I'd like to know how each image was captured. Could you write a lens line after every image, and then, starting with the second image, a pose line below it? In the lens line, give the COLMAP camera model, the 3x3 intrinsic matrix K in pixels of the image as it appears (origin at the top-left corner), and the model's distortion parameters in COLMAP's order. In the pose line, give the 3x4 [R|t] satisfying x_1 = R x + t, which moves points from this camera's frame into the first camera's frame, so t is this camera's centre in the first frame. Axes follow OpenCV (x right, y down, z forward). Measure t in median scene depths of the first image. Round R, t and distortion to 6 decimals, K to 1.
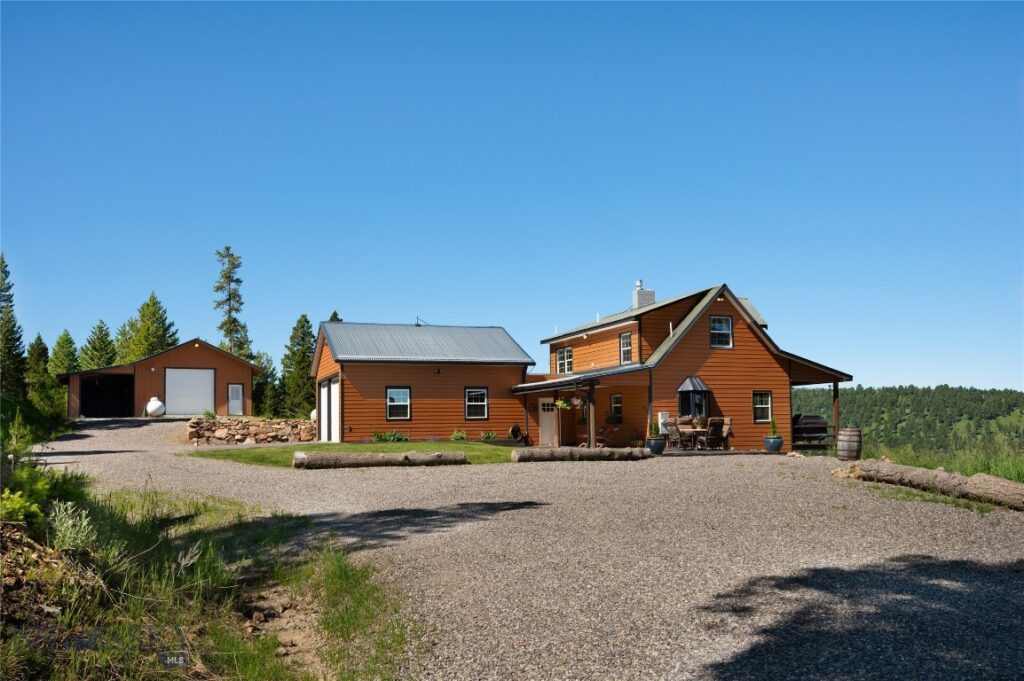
lens RADIAL K [[818.8, 0, 516.3], [0, 818.8, 341.3], [0, 0, 1]] dist [-0.008379, -0.003305]
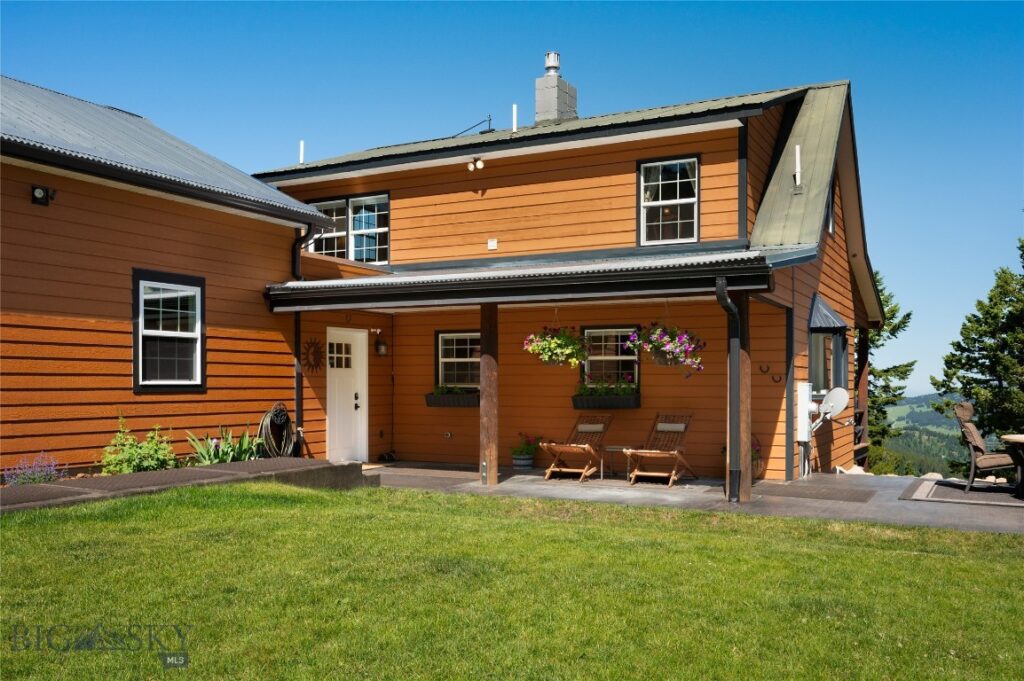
lens RADIAL K [[889.8, 0, 510.9], [0, 889.8, 374.9], [0, 0, 1]] dist [-0.009541, -0.007874]
pose [[0.760675, 0.021826, 0.648765, -0.151678], [-0.083917, 0.994354, 0.064939, 0.057689], [-0.643685, -0.103840, 0.758213, 0.657286]]
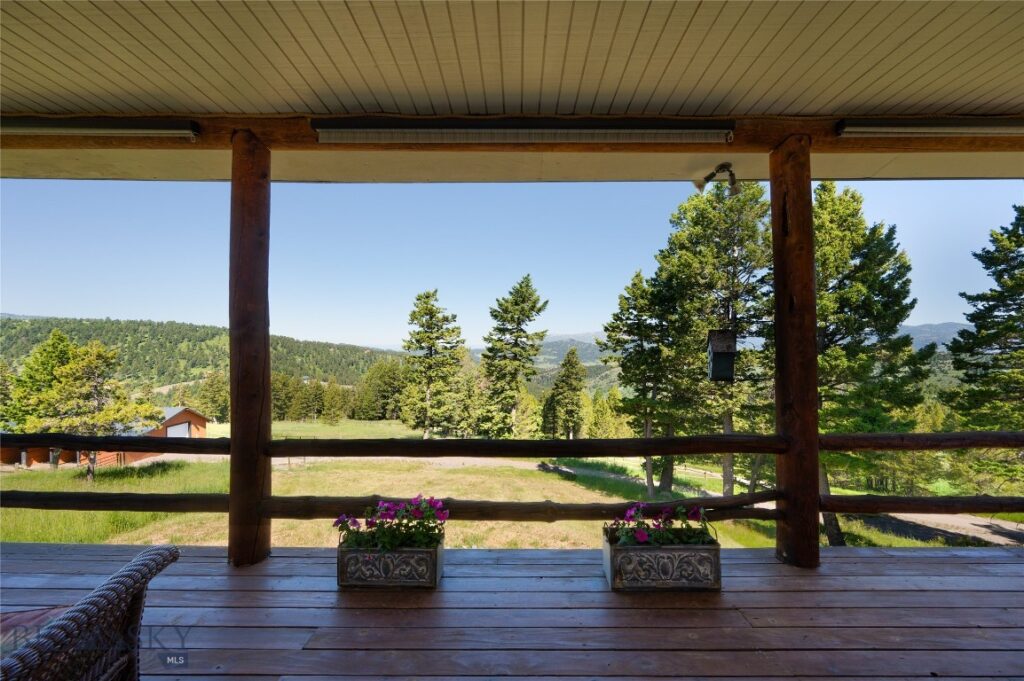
lens RADIAL K [[412.7, 0, 512.5], [0, 412.7, 340.4], [0, 0, 1]] dist [-0.001103, -0.000045]
pose [[0.384489, 0.019454, 0.922925, 0.238763], [-0.103298, 0.994406, 0.022073, 0.091309], [-0.917332, -0.103823, 0.384347, 1.014909]]
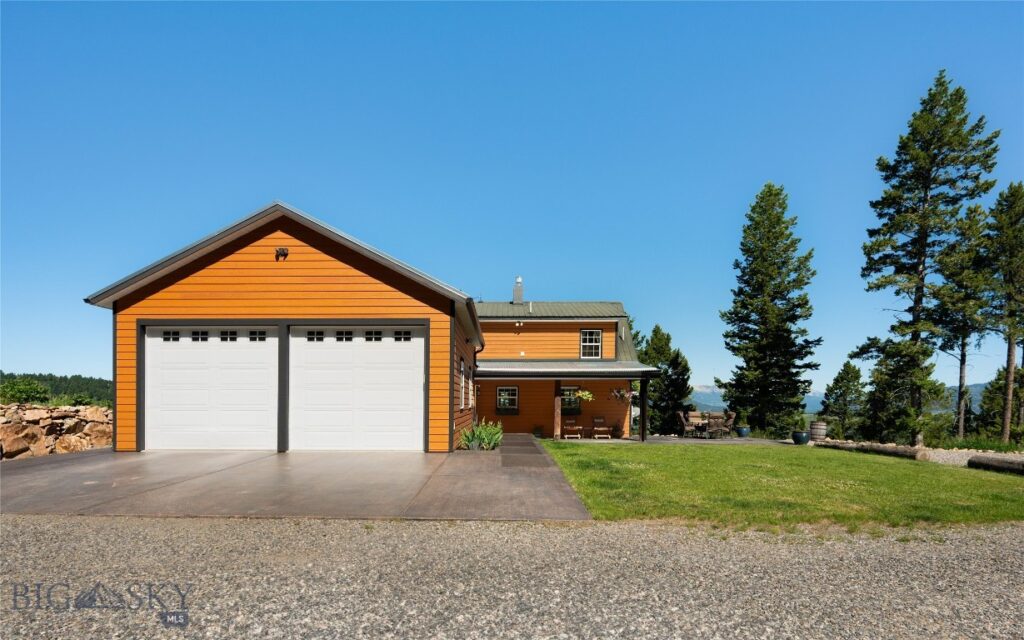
lens RADIAL K [[498.4, 0, 482.8], [0, 498.4, 406.9], [0, 0, 1]] dist [0.006620, 0.000500]
pose [[0.402936, 0.007445, 0.915198, -0.450785], [-0.105125, 0.993725, 0.038200, 0.070521], [-0.909171, -0.111603, 0.401190, 0.763900]]
